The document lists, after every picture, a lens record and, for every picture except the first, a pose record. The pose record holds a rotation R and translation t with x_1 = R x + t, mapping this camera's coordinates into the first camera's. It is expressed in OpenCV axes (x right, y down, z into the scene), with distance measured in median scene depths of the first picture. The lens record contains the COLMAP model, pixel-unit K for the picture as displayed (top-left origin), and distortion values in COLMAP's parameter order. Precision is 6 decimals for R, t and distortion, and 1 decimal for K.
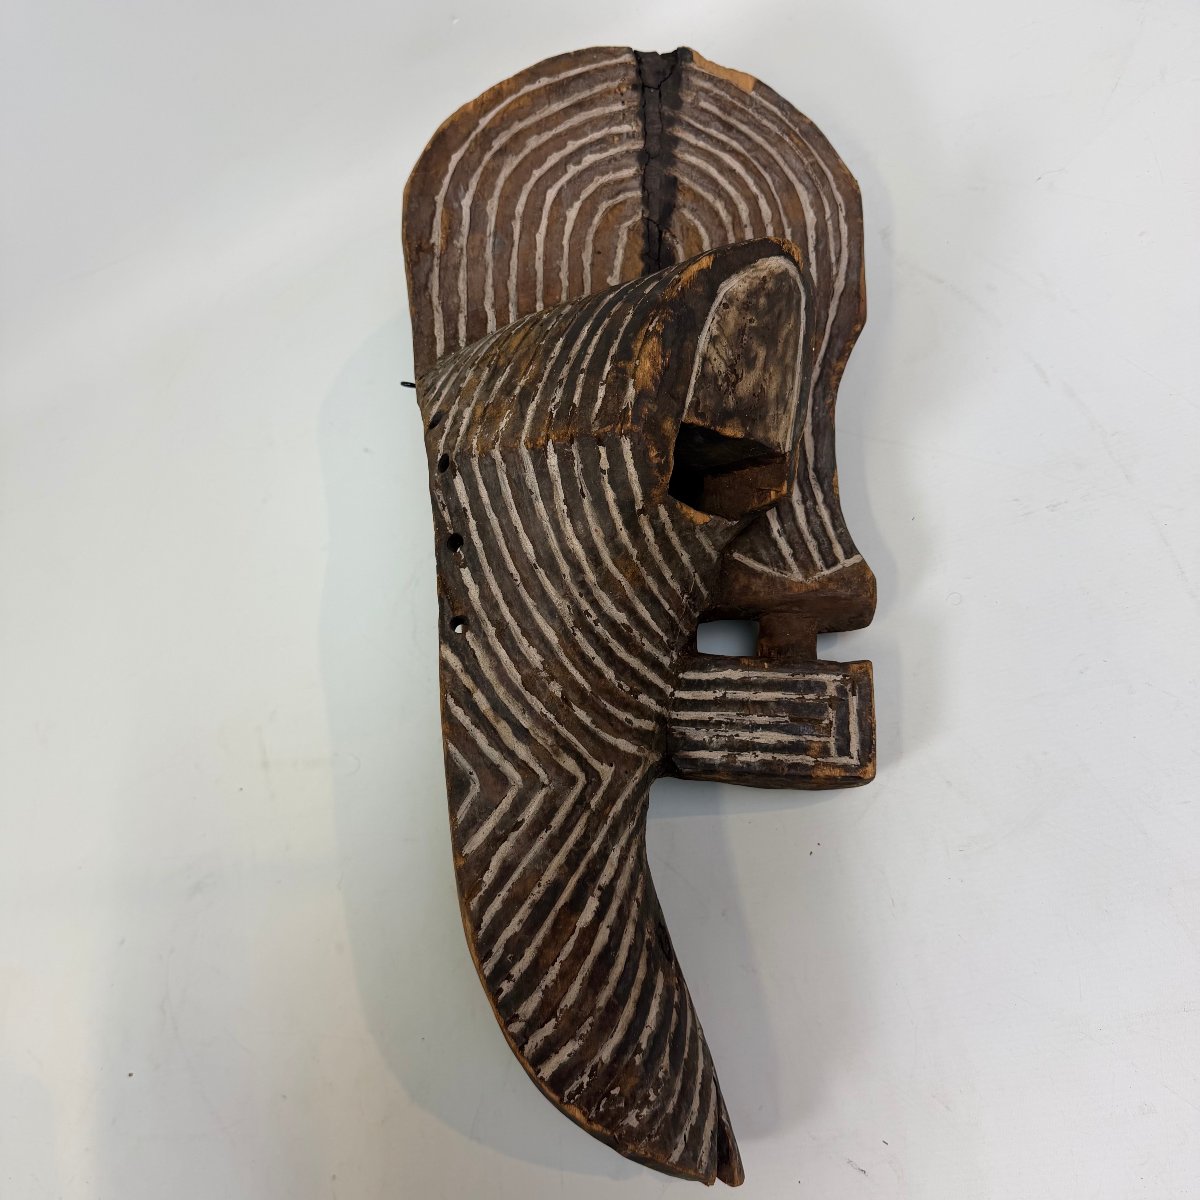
lens RADIAL K [[1119.9, 0, 600.0], [0, 1119.9, 600.0], [0, 0, 1]] dist [0.104585, 0.000733]
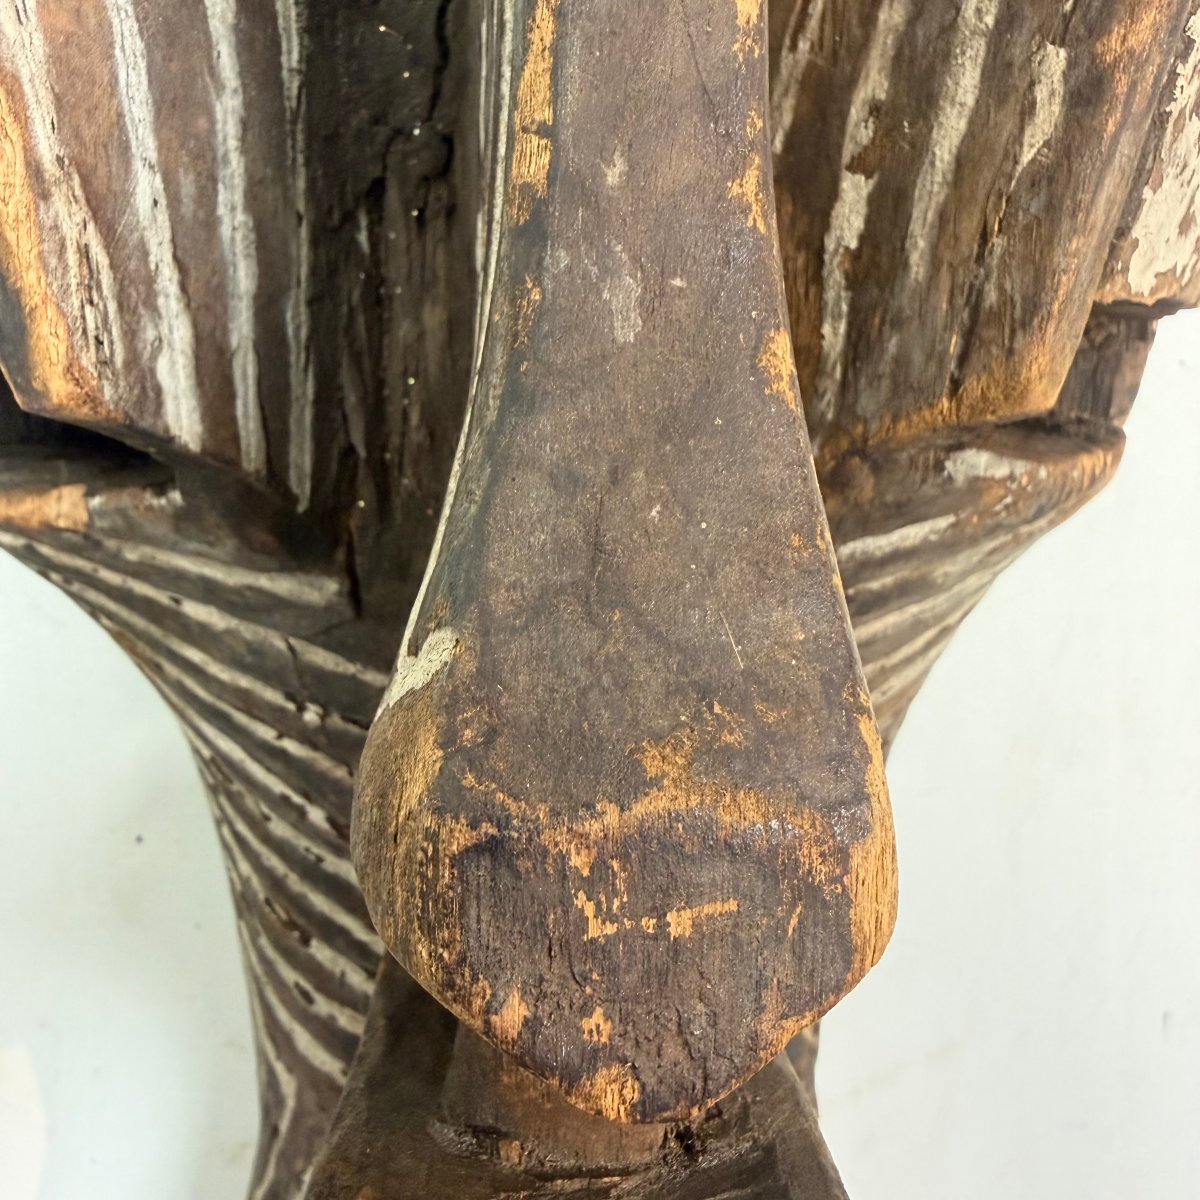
lens RADIAL K [[1176.9, 0, 597.4], [0, 1176.9, 529.9], [0, 0, 1]] dist [0.000672, -0.004115]
pose [[0.003898, 0.102417, -0.994734, 0.425808], [0.201236, 0.974311, 0.101103, -0.072379], [0.979535, -0.200570, -0.016812, 1.151271]]
